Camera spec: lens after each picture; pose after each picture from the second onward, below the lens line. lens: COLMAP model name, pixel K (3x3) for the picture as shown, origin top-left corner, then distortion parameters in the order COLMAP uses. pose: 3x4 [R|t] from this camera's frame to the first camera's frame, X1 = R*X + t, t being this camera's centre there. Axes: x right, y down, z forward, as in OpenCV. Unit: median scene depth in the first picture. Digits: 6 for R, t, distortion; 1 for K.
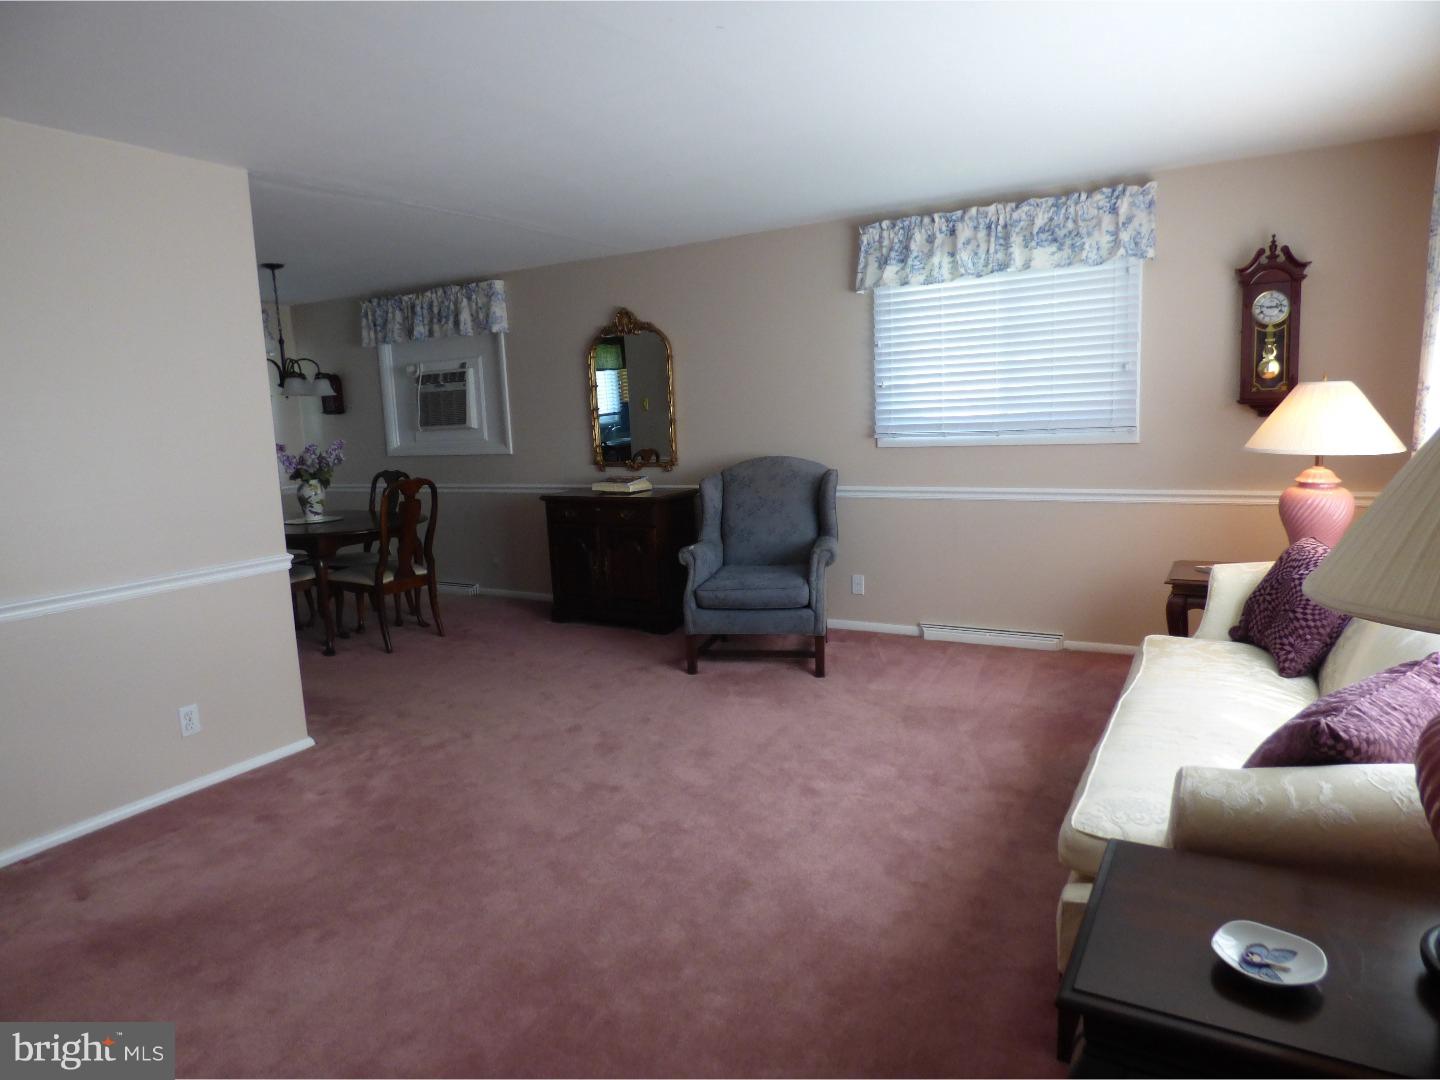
lens RADIAL K [[879.1, 0, 726.8], [0, 879.1, 536.0], [0, 0, 1]] dist [-0.002330, -0.002882]
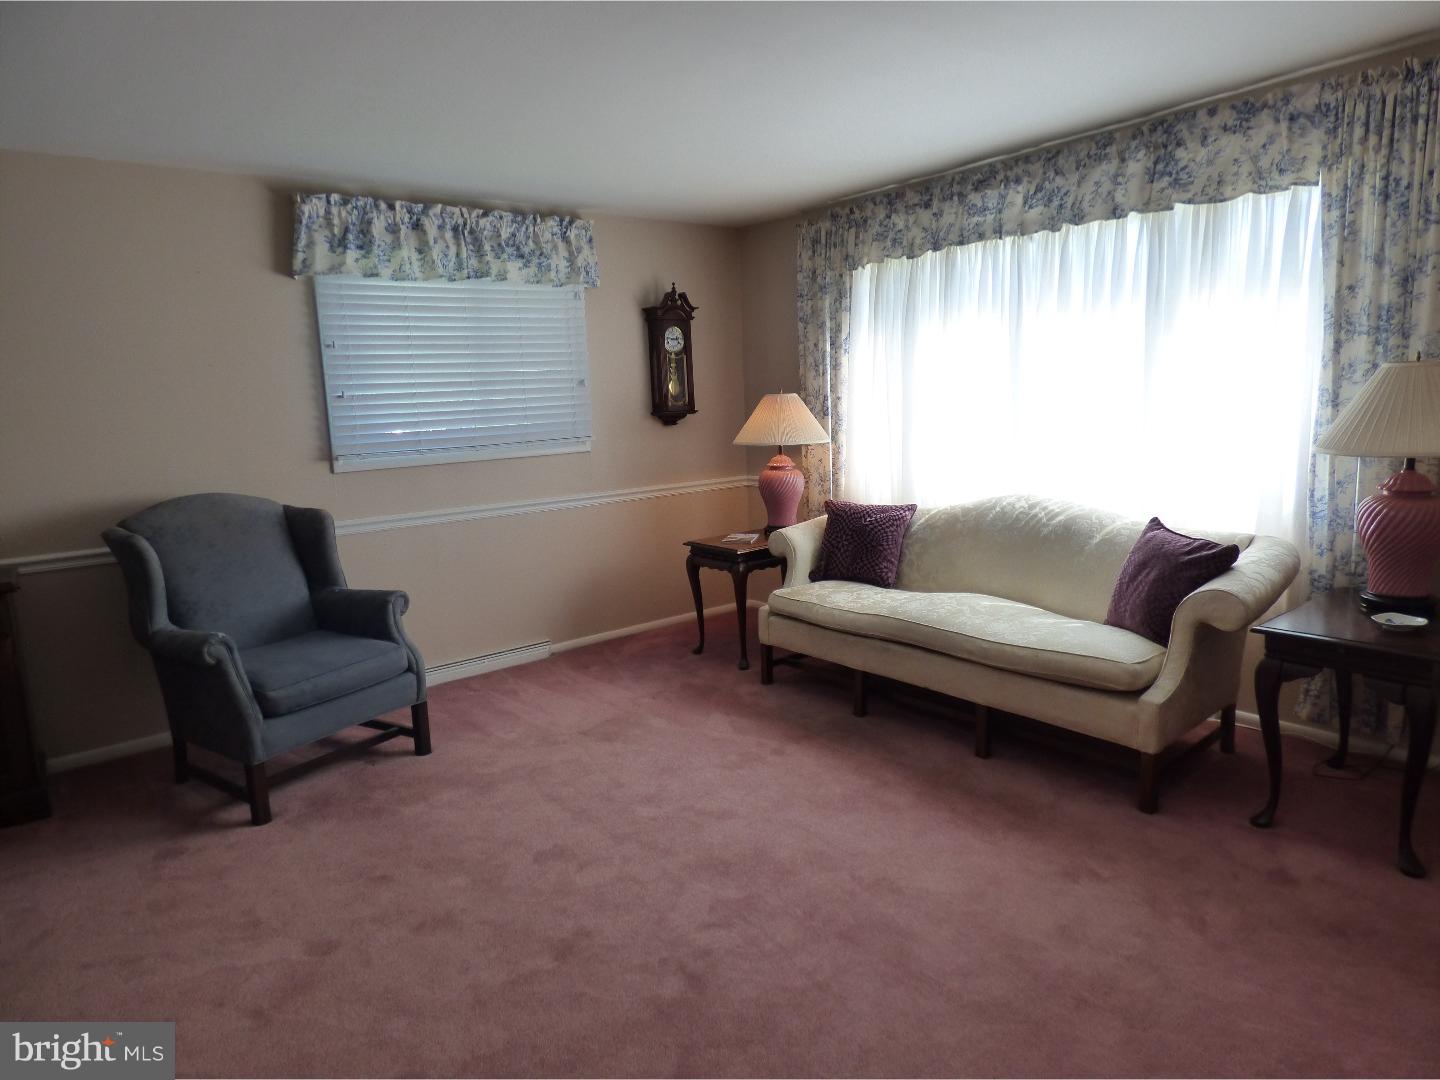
lens RADIAL K [[879.1, 0, 726.8], [0, 879.1, 536.0], [0, 0, 1]] dist [-0.002330, -0.002882]
pose [[0.366340, -0.116499, 0.923159, -0.489397], [0.166926, 0.984264, 0.057968, -0.033487], [-0.915385, 0.132864, 0.380022, 0.409476]]
